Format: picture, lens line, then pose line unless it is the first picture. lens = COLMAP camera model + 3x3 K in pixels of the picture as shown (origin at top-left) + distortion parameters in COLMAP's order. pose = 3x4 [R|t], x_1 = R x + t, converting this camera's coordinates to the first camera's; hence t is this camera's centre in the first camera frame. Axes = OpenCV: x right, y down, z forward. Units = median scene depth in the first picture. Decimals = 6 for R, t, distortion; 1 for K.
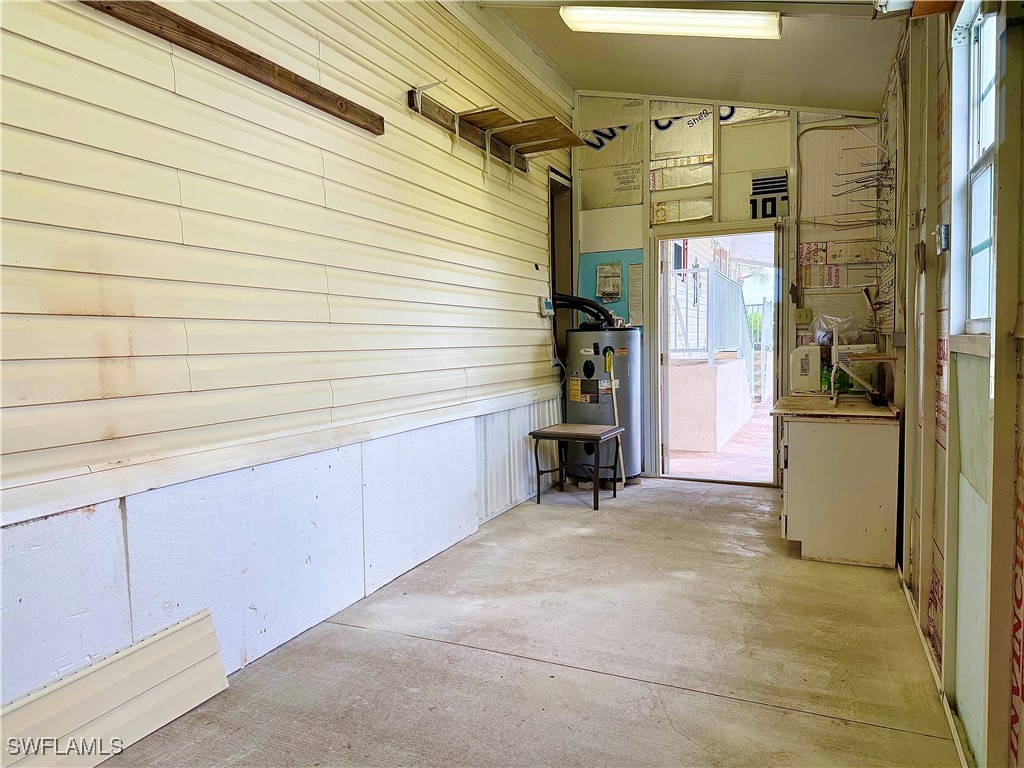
lens RADIAL K [[725.8, 0, 512.0], [0, 725.8, 384.0], [0, 0, 1]] dist [0.127522, -0.150565]
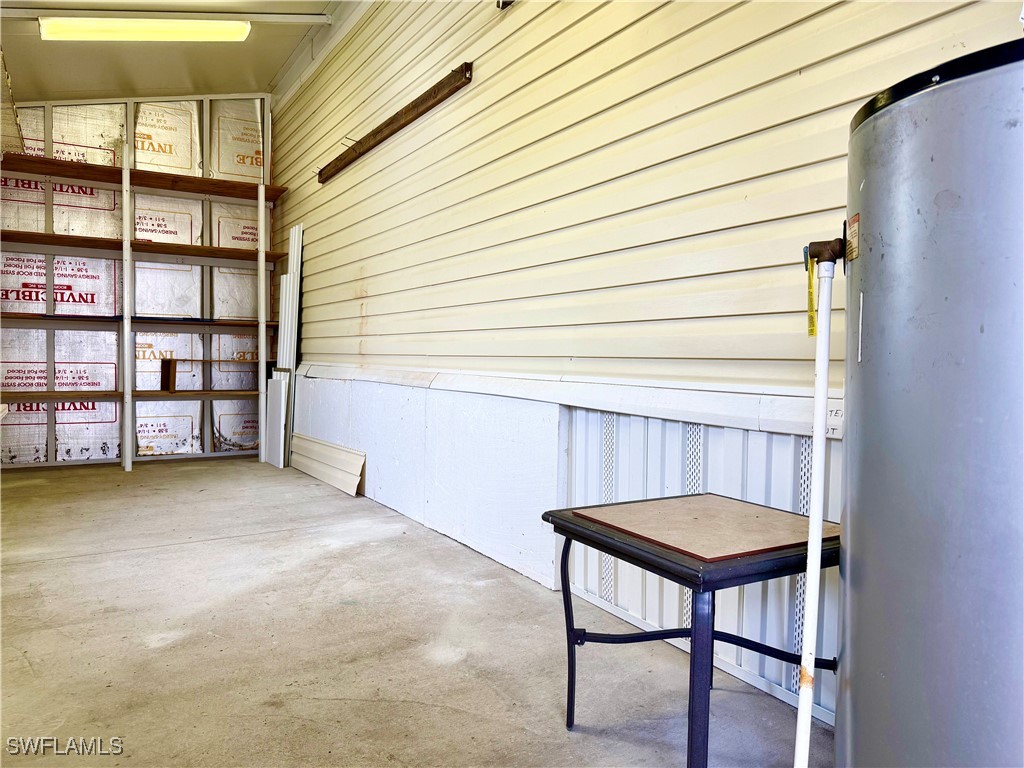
lens RADIAL K [[719.4, 0, 512.6], [0, 719.4, 368.6], [0, 0, 1]] dist [0.001176, 0.048911]
pose [[-0.582274, 0.045738, -0.811705, 0.571796], [-0.034904, 0.996089, 0.081166, -0.043073], [0.812243, 0.075593, -0.578400, 1.621598]]
